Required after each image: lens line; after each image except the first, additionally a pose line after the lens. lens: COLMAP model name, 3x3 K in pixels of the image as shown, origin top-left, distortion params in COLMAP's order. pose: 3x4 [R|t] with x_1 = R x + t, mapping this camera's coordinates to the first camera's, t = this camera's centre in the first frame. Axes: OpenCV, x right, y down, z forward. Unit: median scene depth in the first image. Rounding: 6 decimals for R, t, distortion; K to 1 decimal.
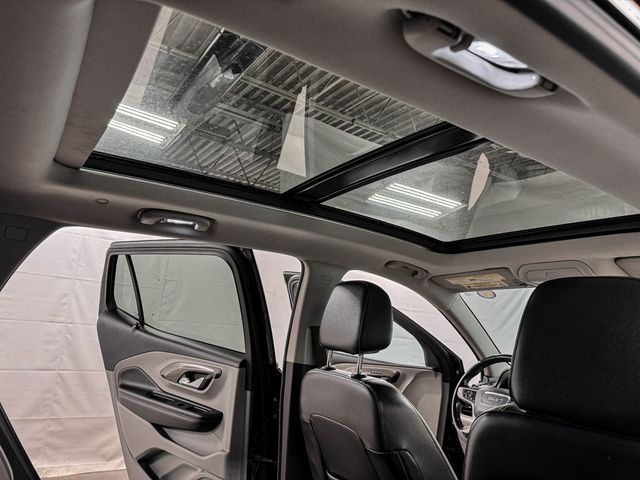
lens RADIAL K [[463.1, 0, 320.0], [0, 463.1, 240.0], [0, 0, 1]] dist [0.023001, -0.014232]
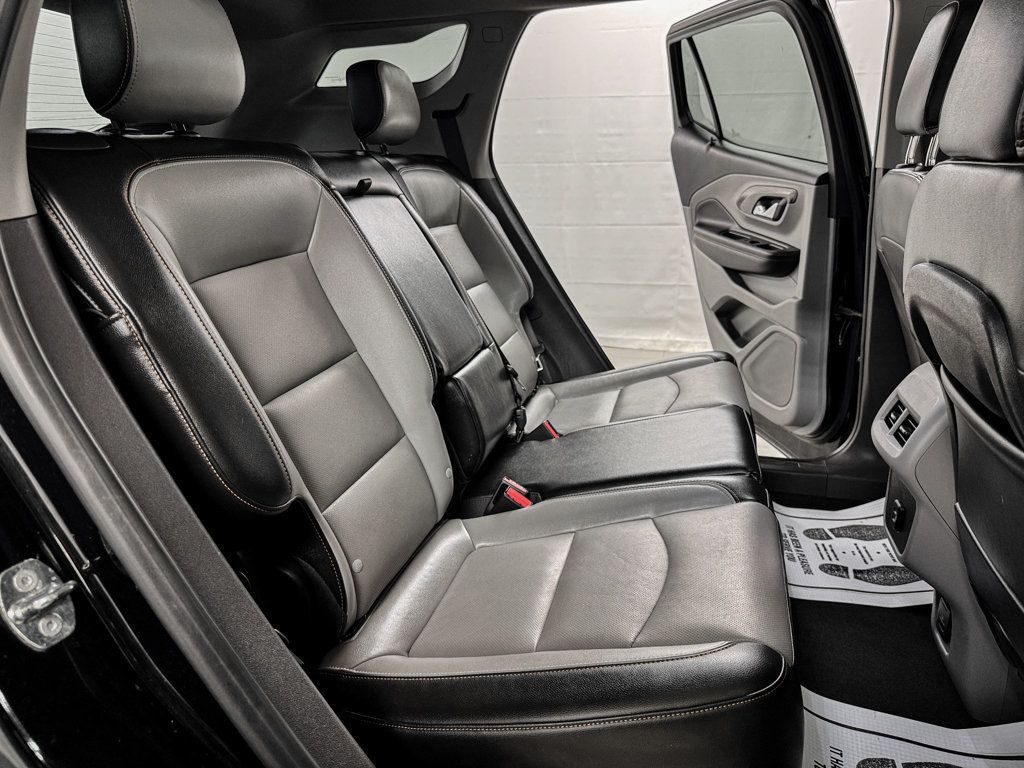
lens RADIAL K [[740.9, 0, 512.0], [0, 740.9, 384.0], [0, 0, 1]] dist [0.023001, -0.014232]
pose [[0.705965, 0.136894, -0.694891, 0.243988], [0.184651, 0.911635, 0.367186, 0.047108], [0.683753, -0.387533, 0.618304, -0.071381]]
